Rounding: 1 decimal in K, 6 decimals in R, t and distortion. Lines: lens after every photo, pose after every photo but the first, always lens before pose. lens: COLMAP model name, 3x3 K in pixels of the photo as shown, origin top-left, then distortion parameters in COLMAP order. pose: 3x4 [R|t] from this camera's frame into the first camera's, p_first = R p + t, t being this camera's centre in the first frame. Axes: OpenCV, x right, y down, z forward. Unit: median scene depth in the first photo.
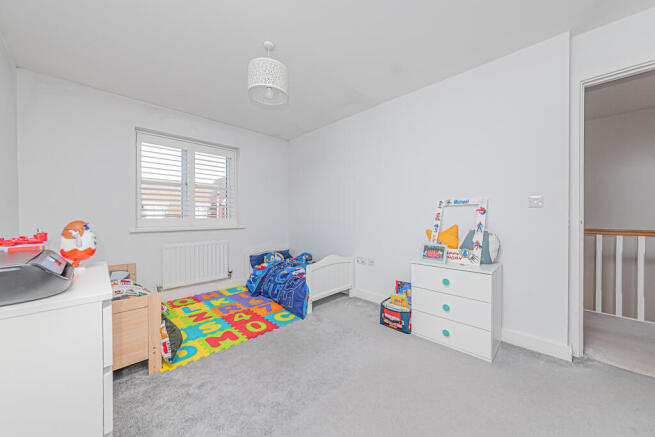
lens RADIAL K [[231.4, 0, 325.6], [0, 231.4, 218.5], [0, 0, 1]] dist [-0.000370, -0.000059]
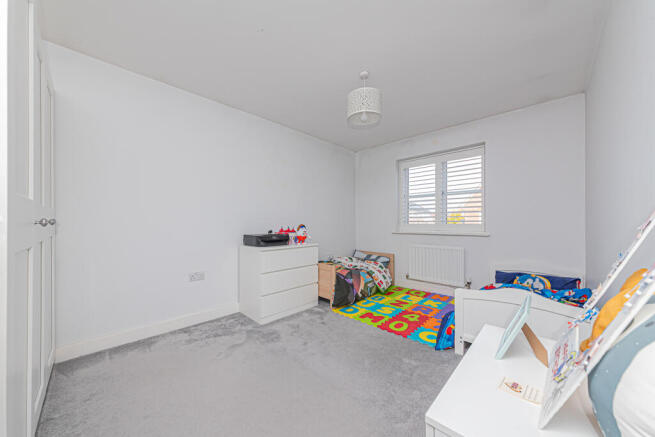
lens RADIAL K [[231.4, 0, 325.6], [0, 231.4, 218.5], [0, 0, 1]] dist [-0.000370, -0.000059]
pose [[0.022166, -0.013017, -0.999670, 0.653679], [-0.005693, 0.999897, -0.013146, -0.009082], [0.999738, 0.005982, 0.022090, 0.551747]]
